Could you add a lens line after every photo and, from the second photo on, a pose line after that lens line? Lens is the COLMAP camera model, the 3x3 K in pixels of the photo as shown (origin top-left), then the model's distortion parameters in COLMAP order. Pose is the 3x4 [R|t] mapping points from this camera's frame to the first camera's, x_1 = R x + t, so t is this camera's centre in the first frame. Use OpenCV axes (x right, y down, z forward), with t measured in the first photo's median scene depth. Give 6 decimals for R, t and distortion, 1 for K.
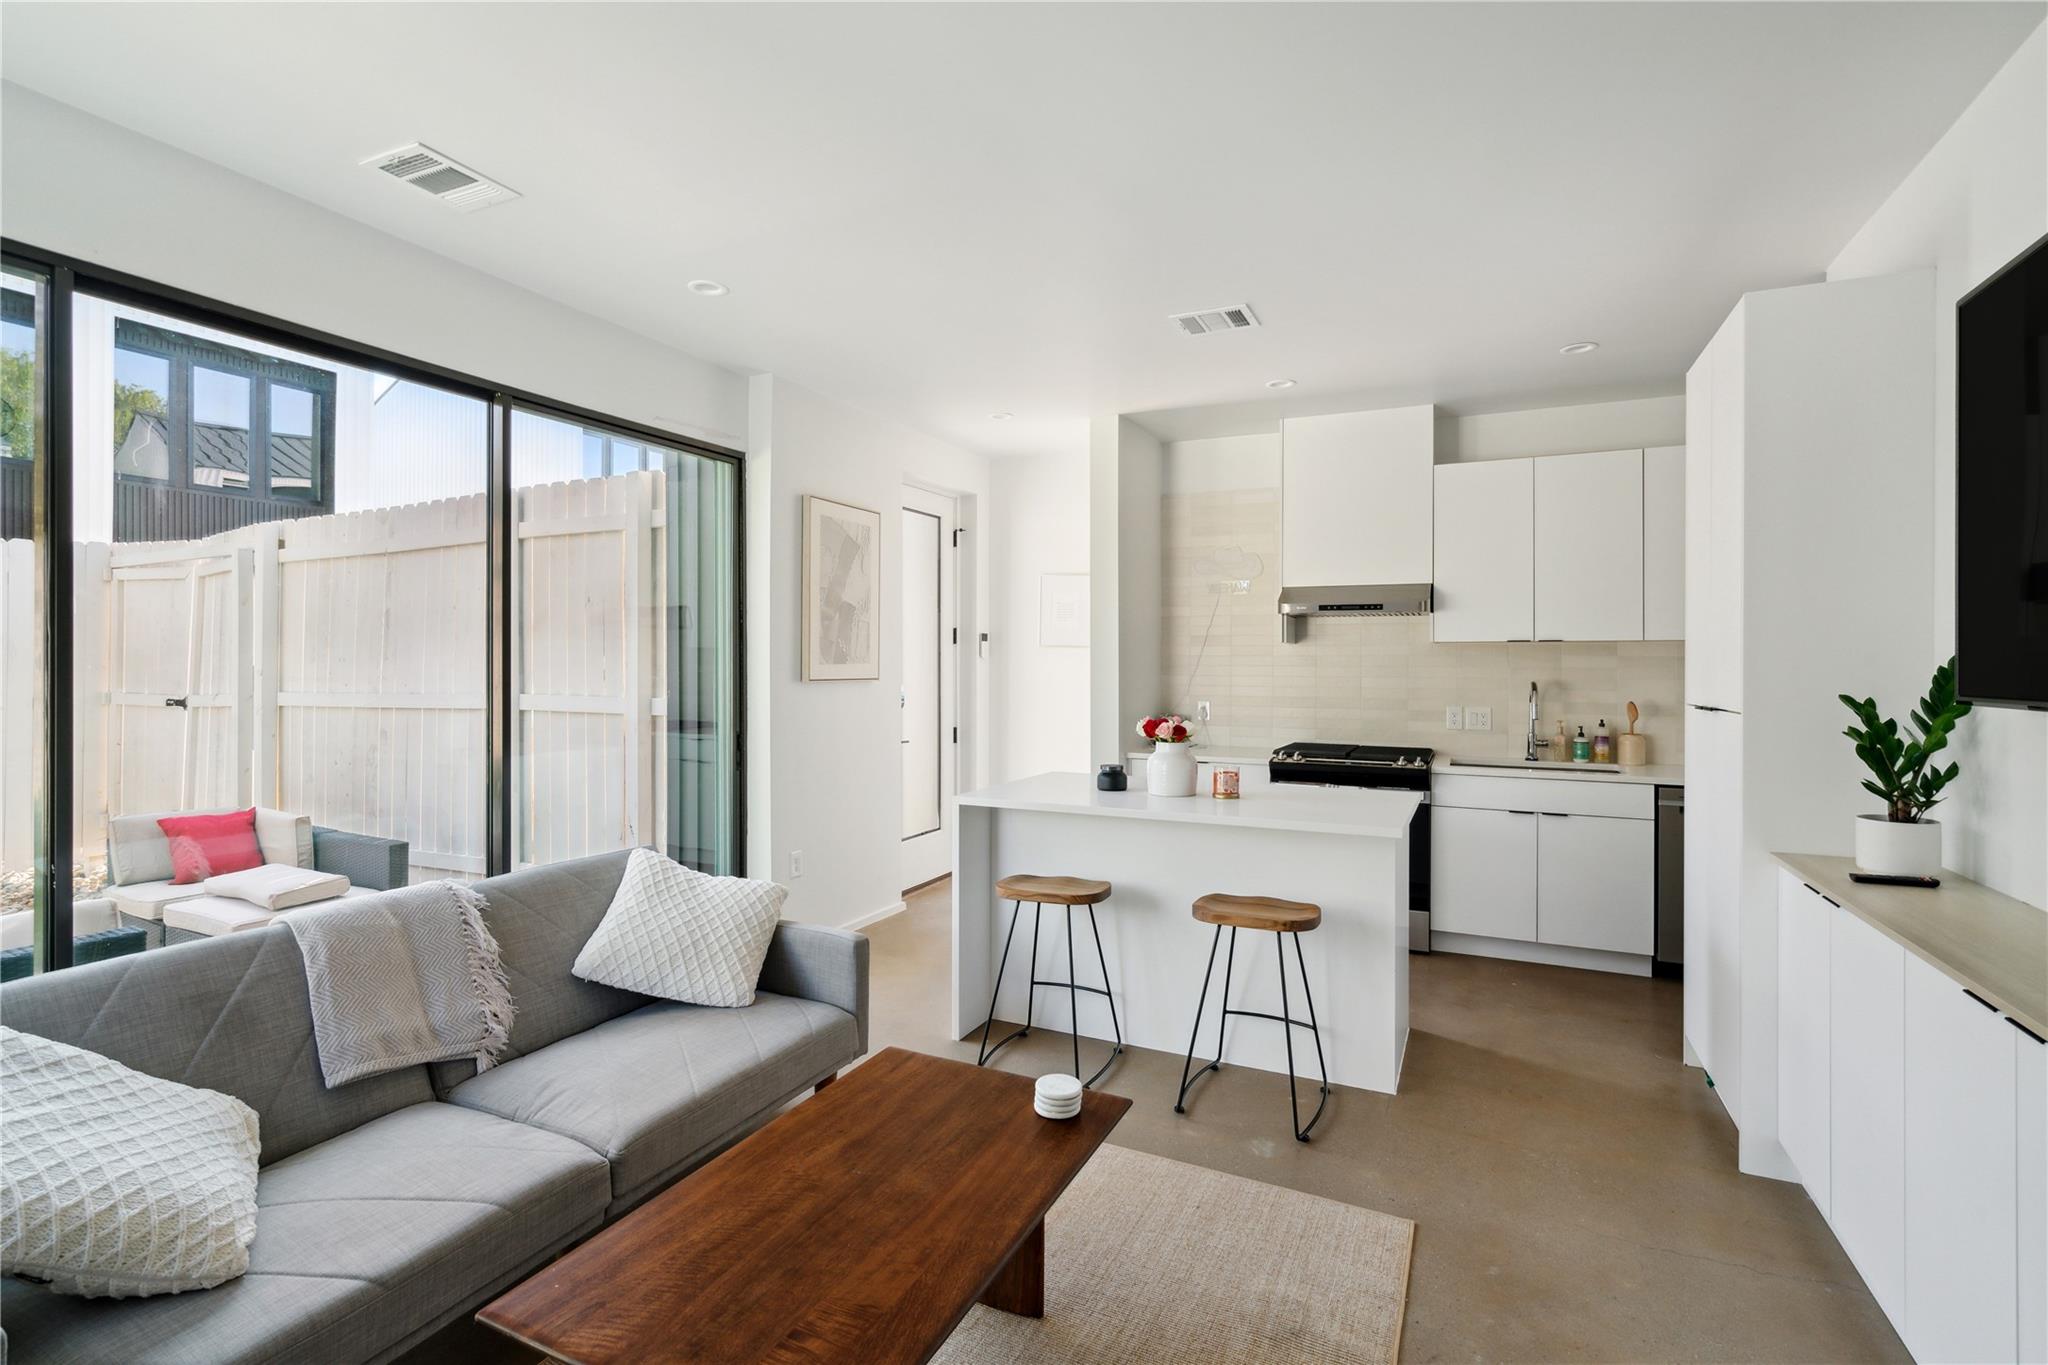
lens RADIAL K [[915.8, 0, 1024.0], [0, 915.8, 682.5], [0, 0, 1]] dist [0.000127, -0.000044]
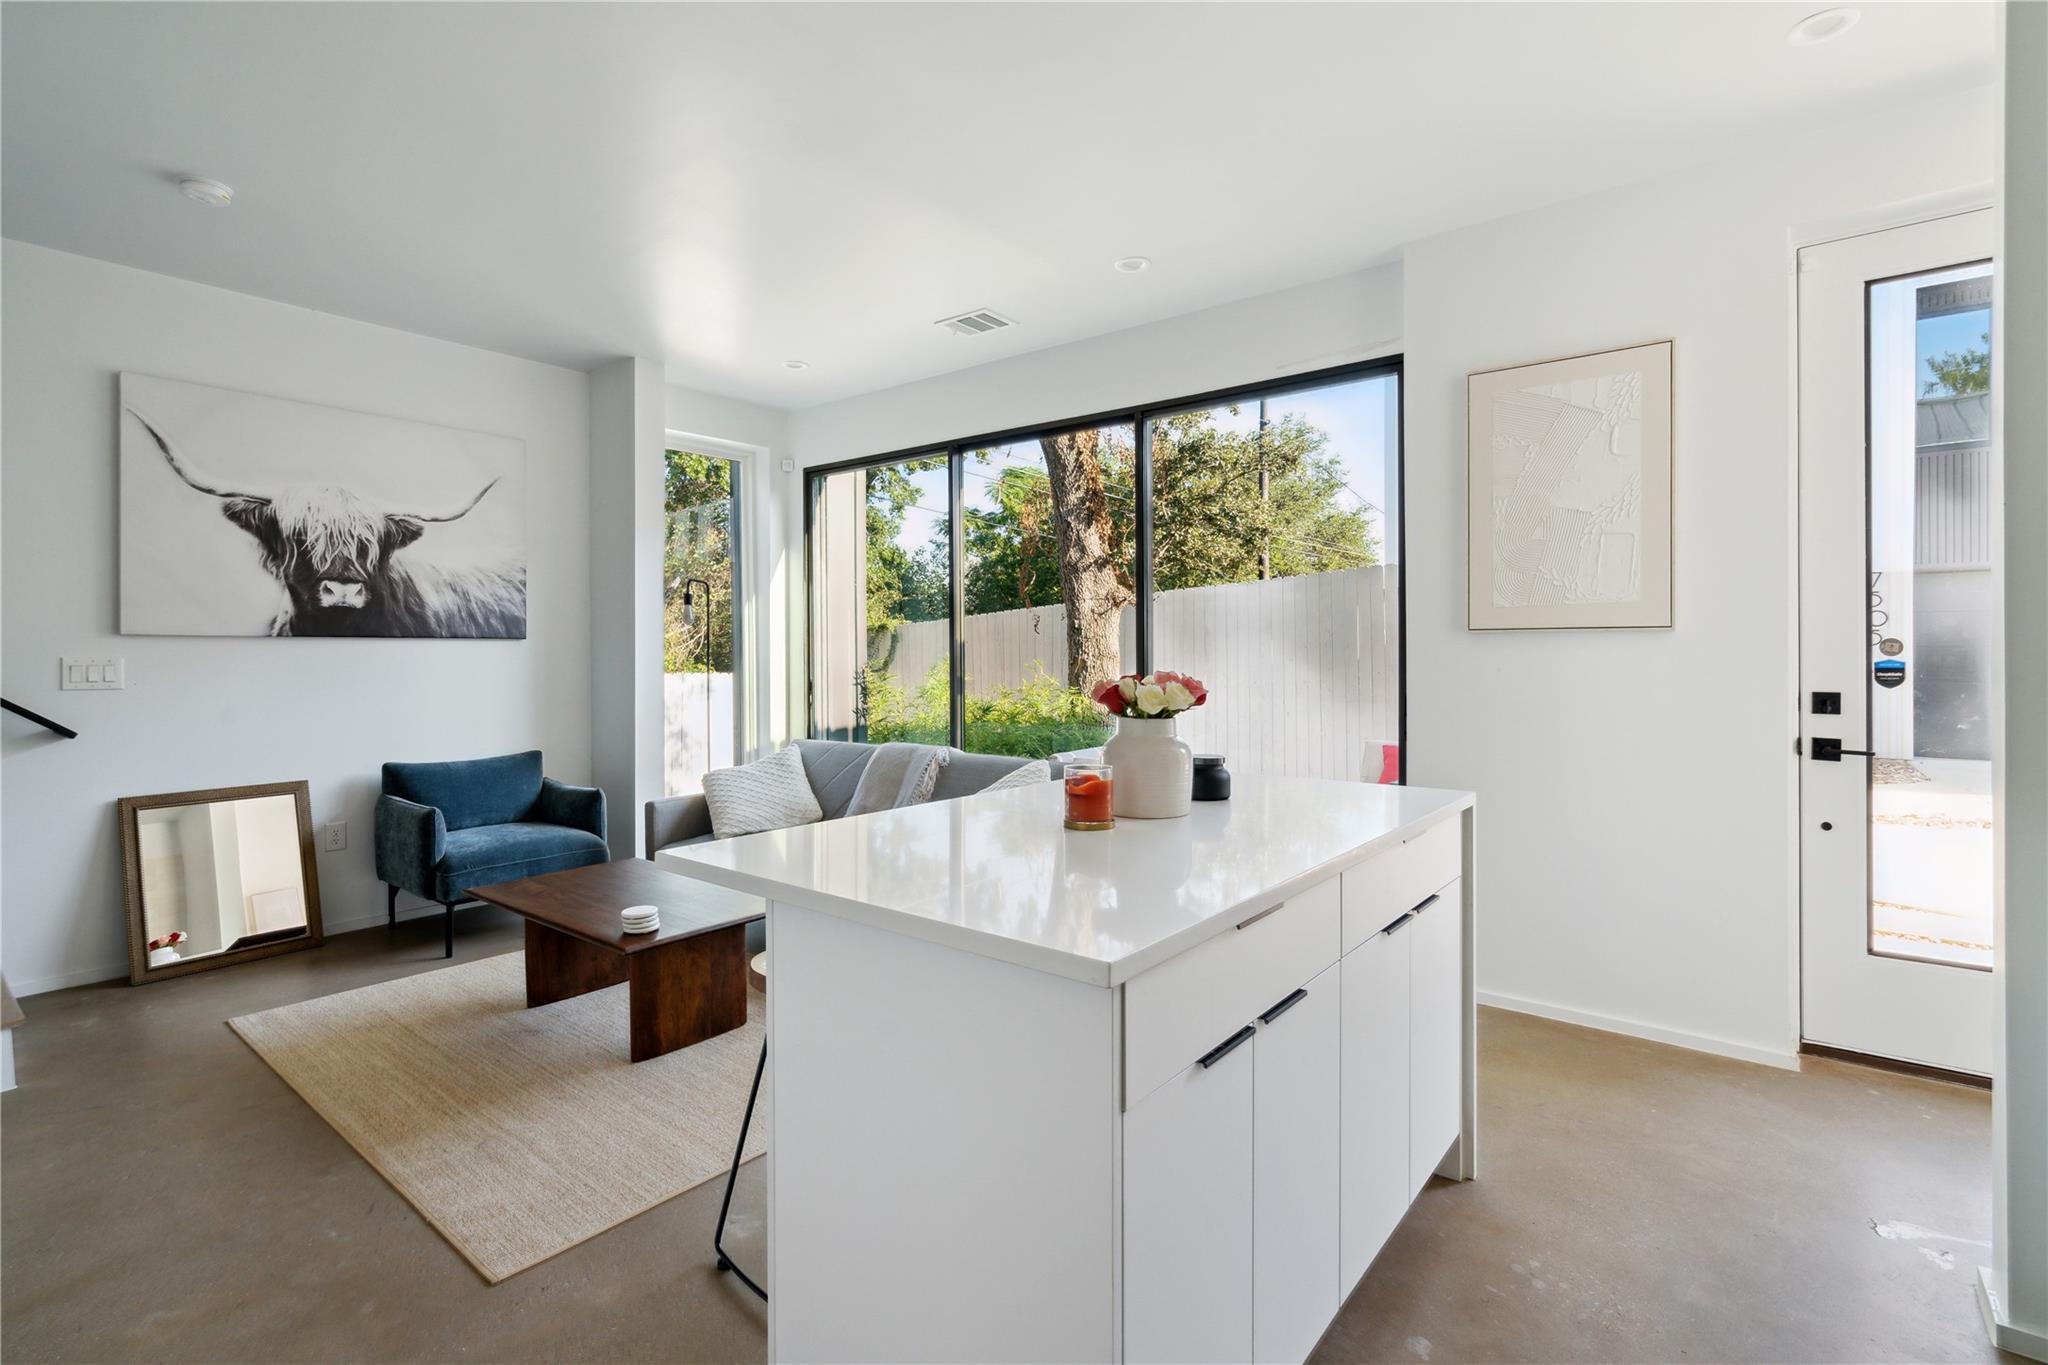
lens RADIAL K [[945.8, 0, 1017.3], [0, 945.8, 656.4], [0, 0, 1]] dist [-0.000322, -0.000261]
pose [[-0.227394, 0.000577, -0.973803, 0.557696], [-0.019031, 0.999806, 0.005036, 0.021440], [0.973617, 0.019677, -0.227339, 0.811076]]
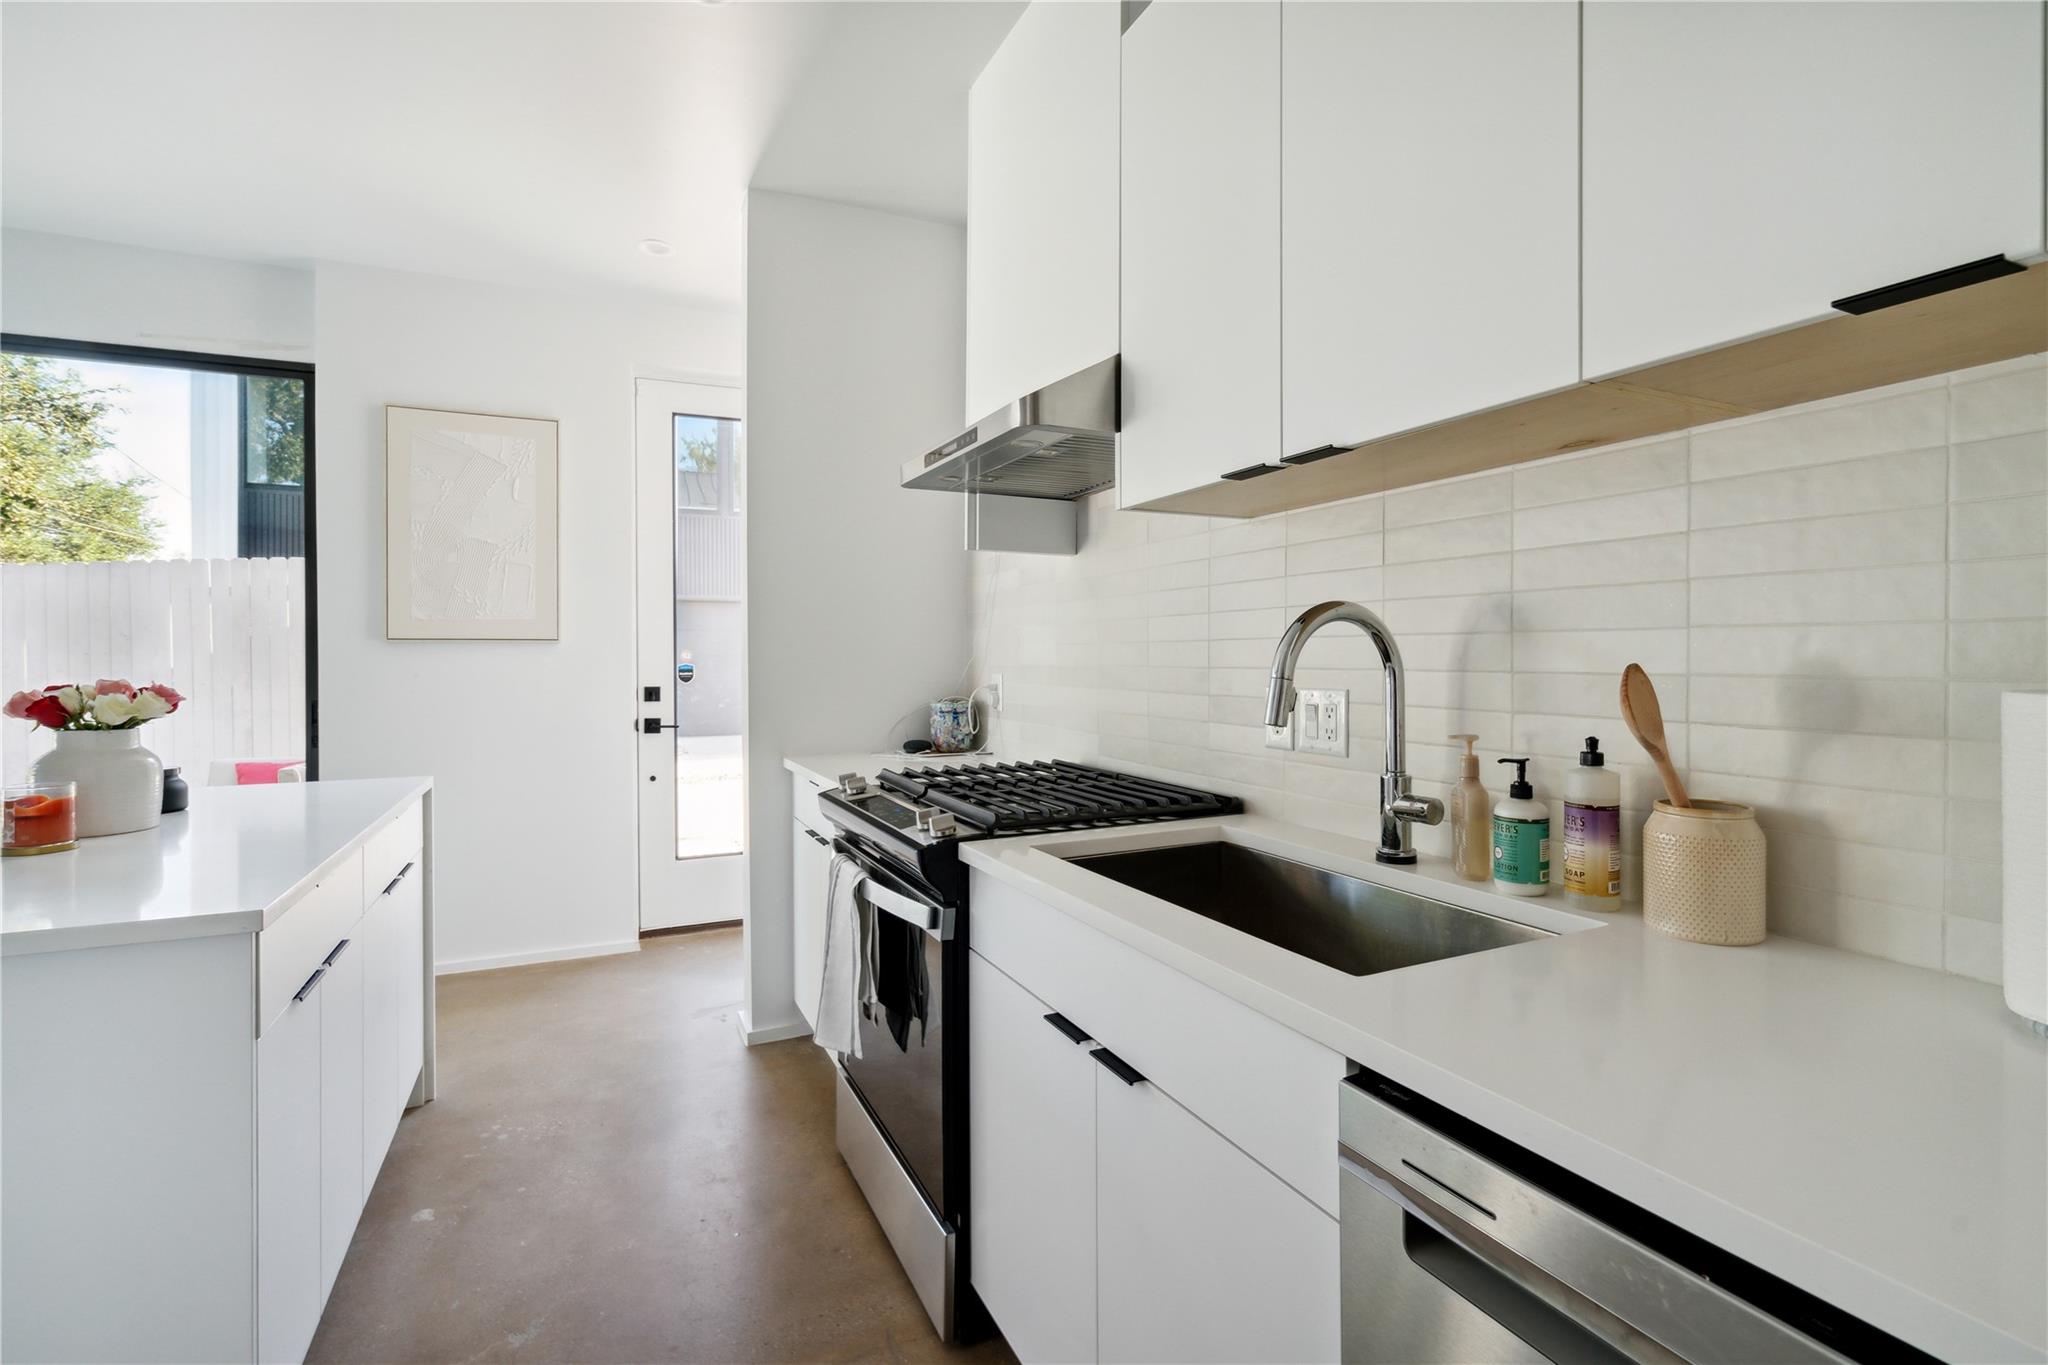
lens RADIAL K [[945.8, 0, 1017.3], [0, 945.8, 656.4], [0, 0, 1]] dist [-0.000322, -0.000261]
pose [[0.771034, -0.007417, -0.636751, 0.685681], [-0.006591, 0.999786, -0.019626, 0.024802], [0.636760, 0.019329, 0.770820, 0.705486]]
